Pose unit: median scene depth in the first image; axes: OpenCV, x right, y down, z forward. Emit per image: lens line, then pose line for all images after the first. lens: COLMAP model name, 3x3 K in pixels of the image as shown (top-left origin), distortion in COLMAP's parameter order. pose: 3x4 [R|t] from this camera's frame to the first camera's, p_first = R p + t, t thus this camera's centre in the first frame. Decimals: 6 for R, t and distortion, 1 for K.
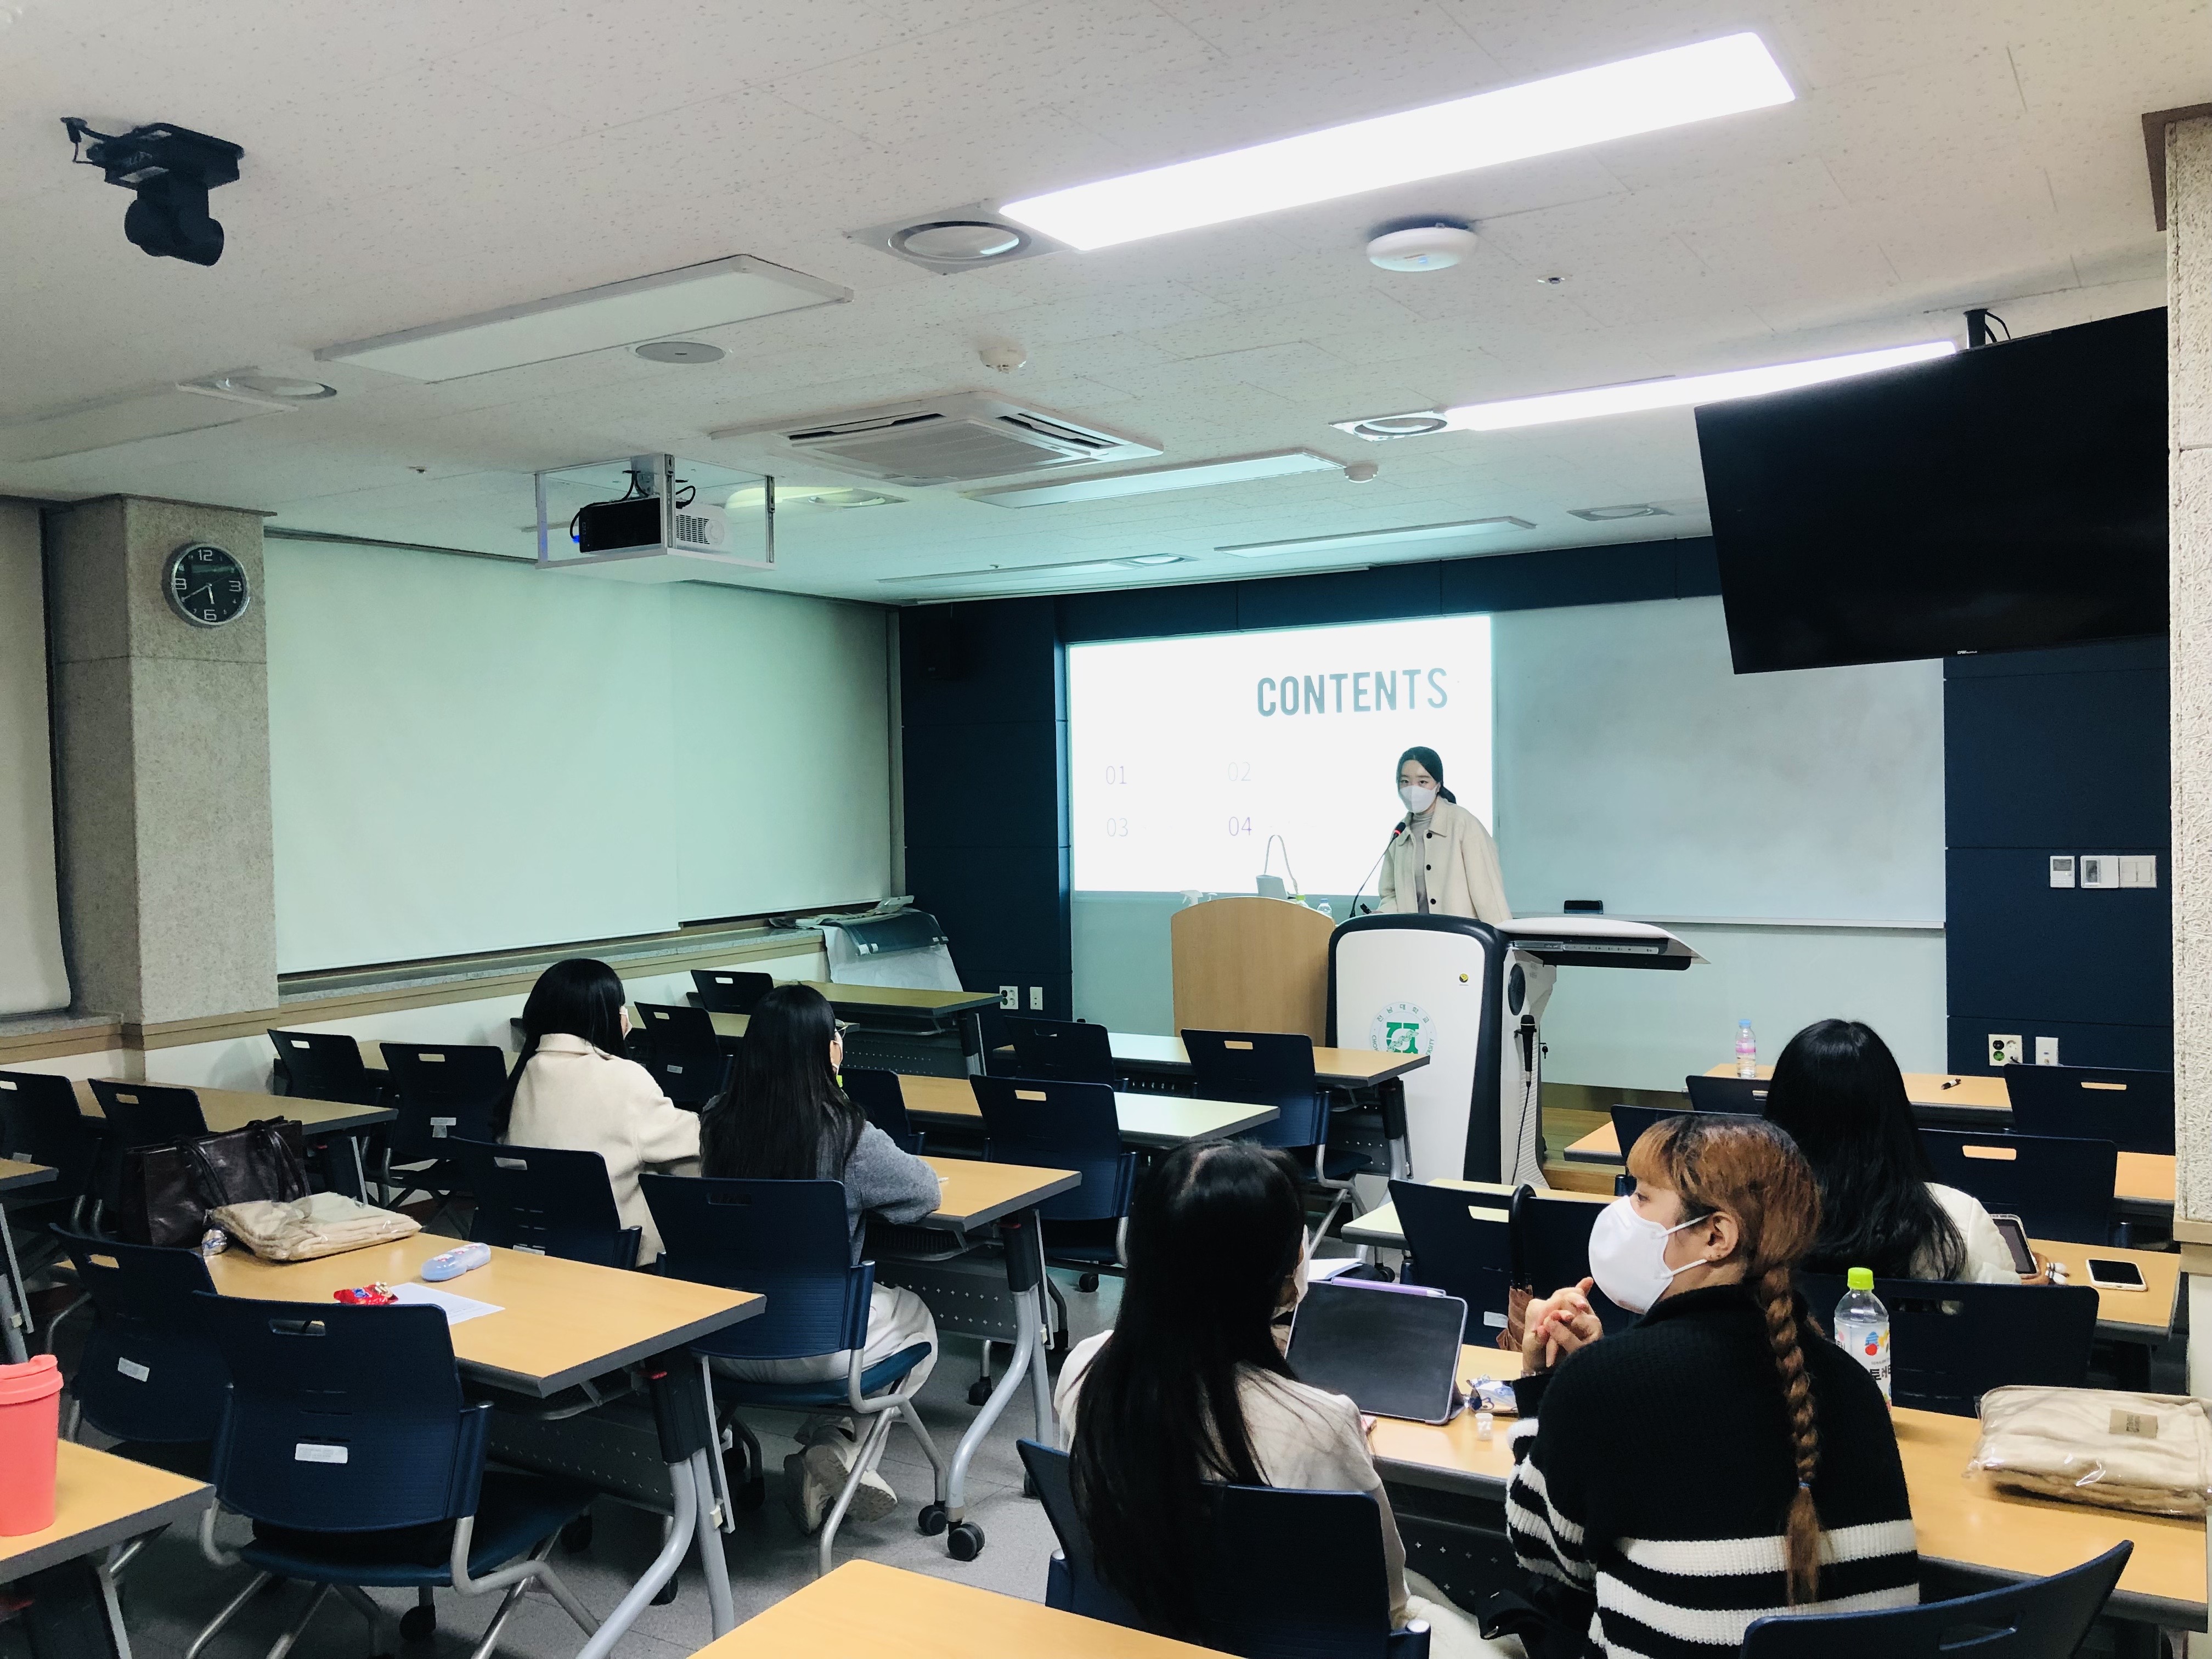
lens RADIAL K [[1825.1, 0, 1110.5], [0, 1825.1, 806.0], [0, 0, 1]] dist [0.064686, -0.069927]
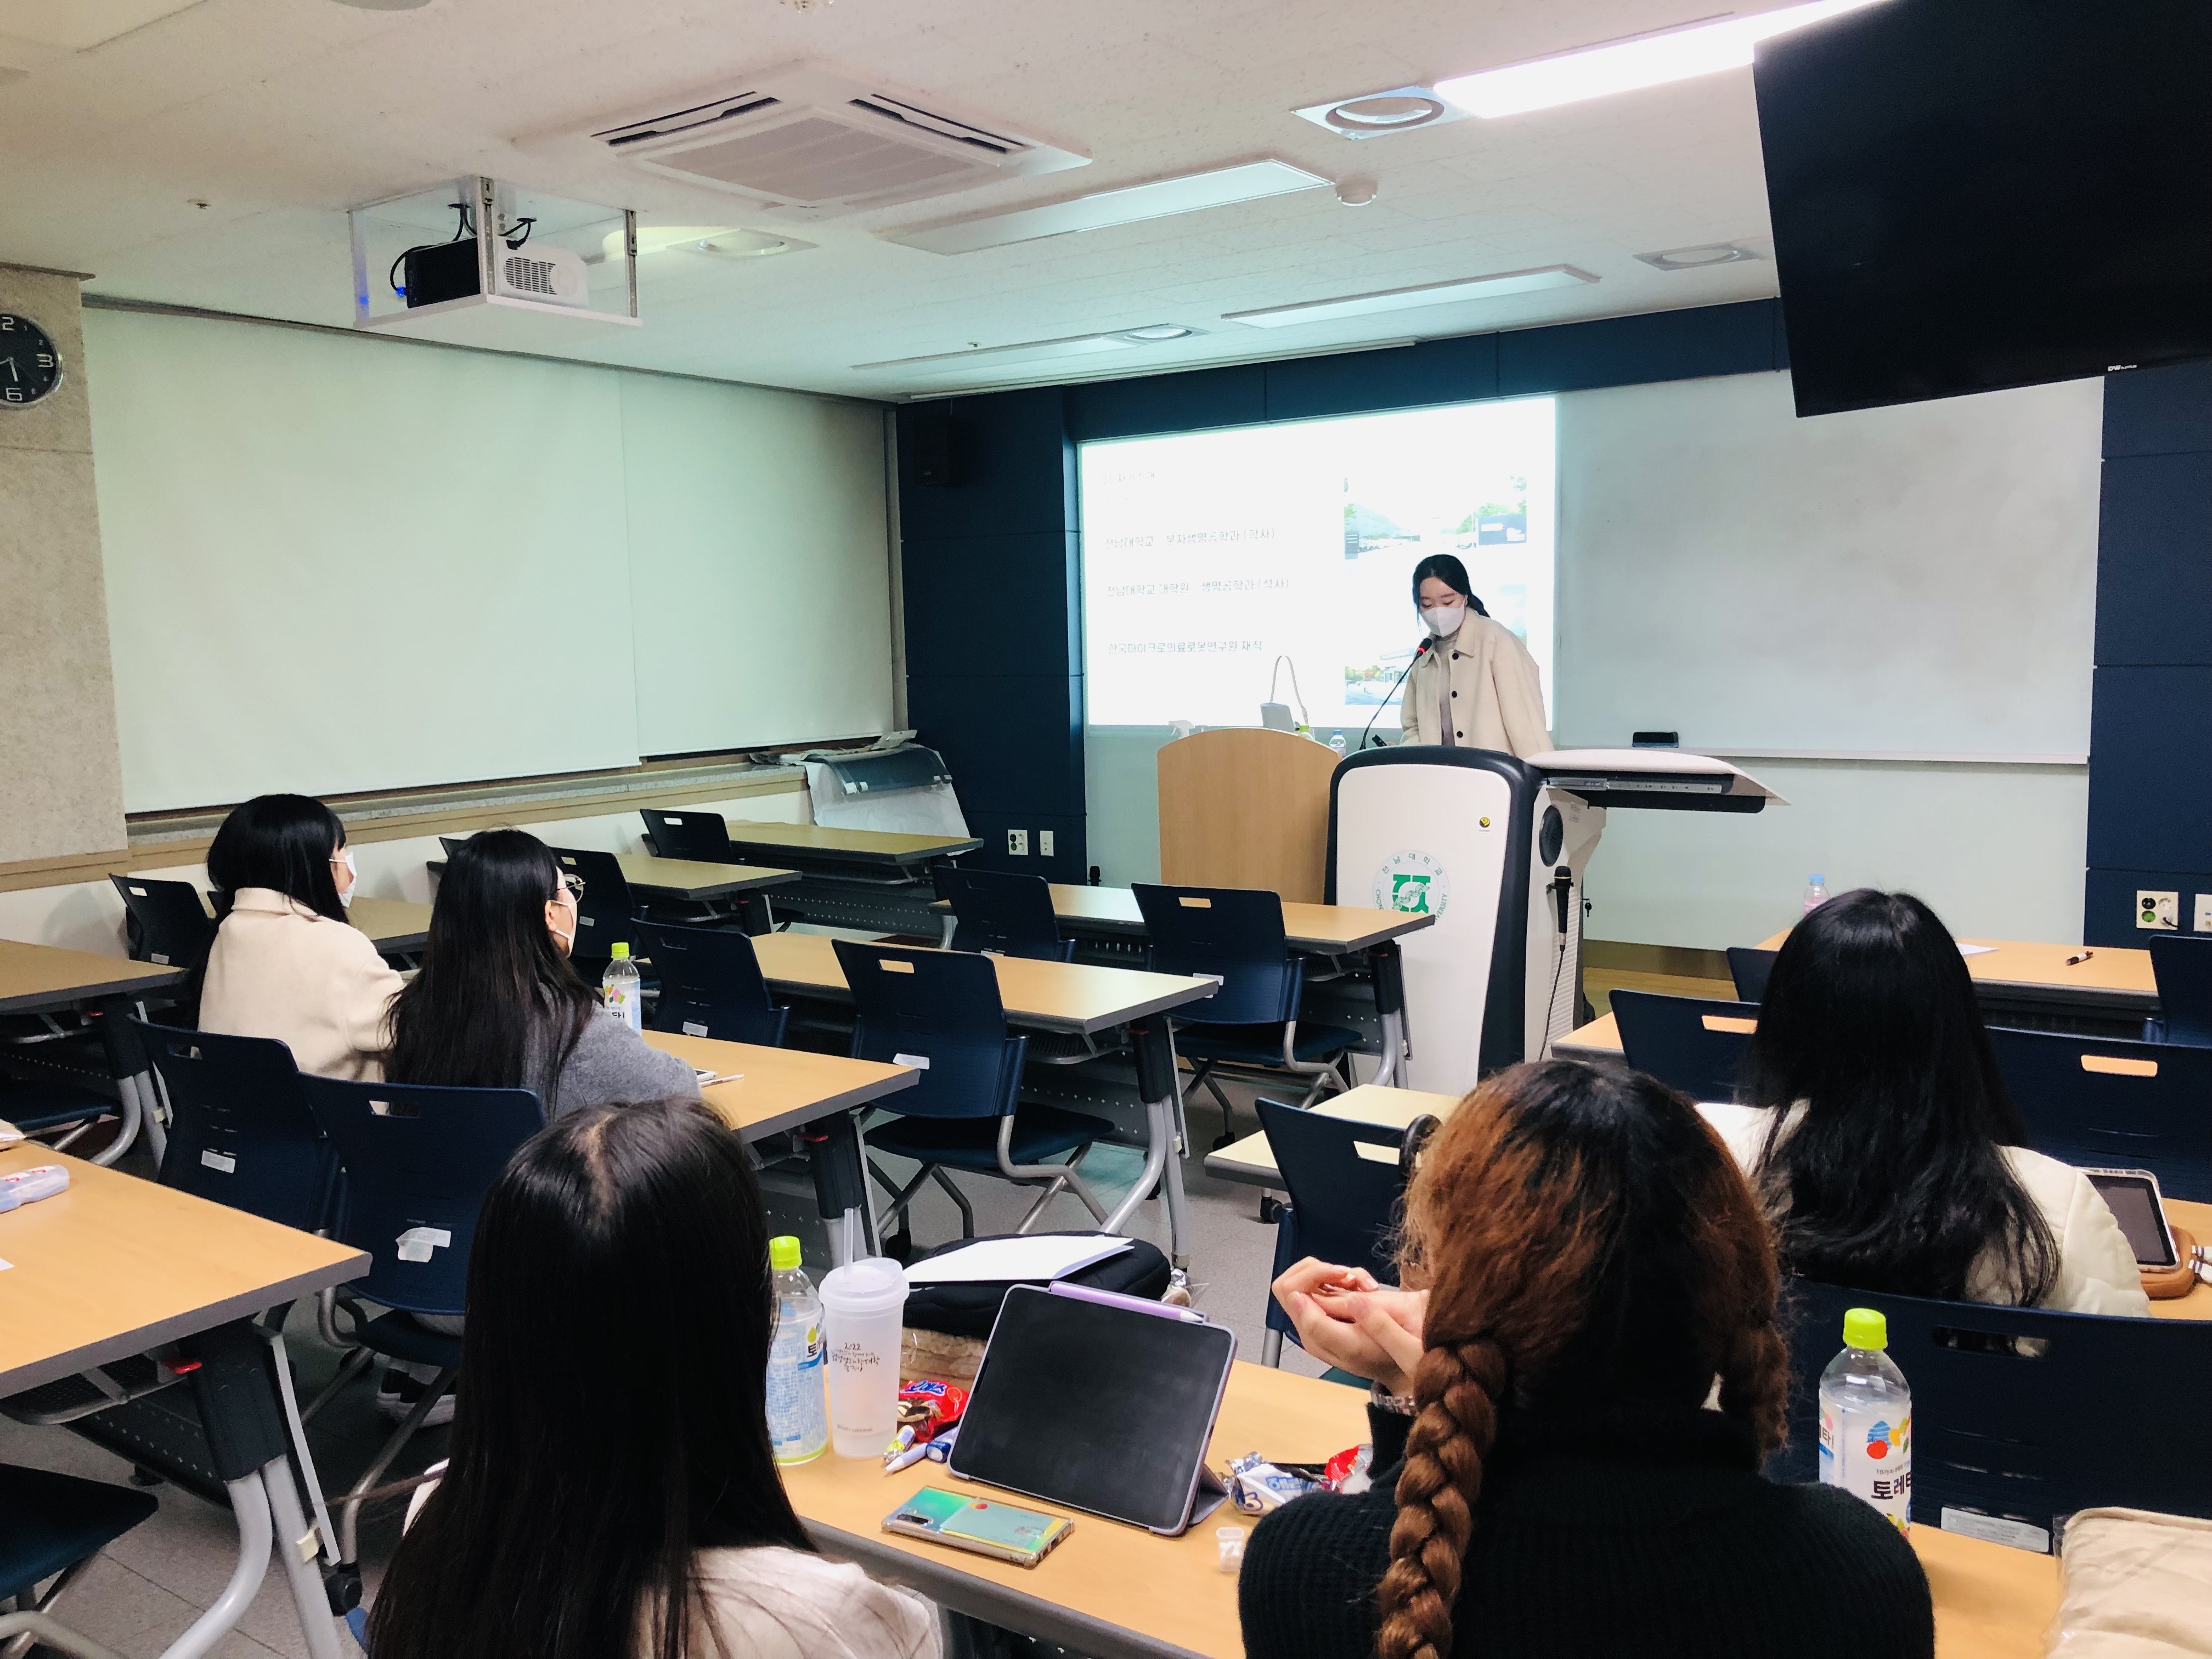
lens RADIAL K [[1825.1, 0, 1110.5], [0, 1825.1, 806.0], [0, 0, 1]] dist [0.064686, -0.069927]
pose [[0.997575, 0.003127, -0.069533, 0.080420], [0.002867, 0.996297, 0.085936, 0.014411], [0.069545, -0.085927, 0.993871, 0.159617]]
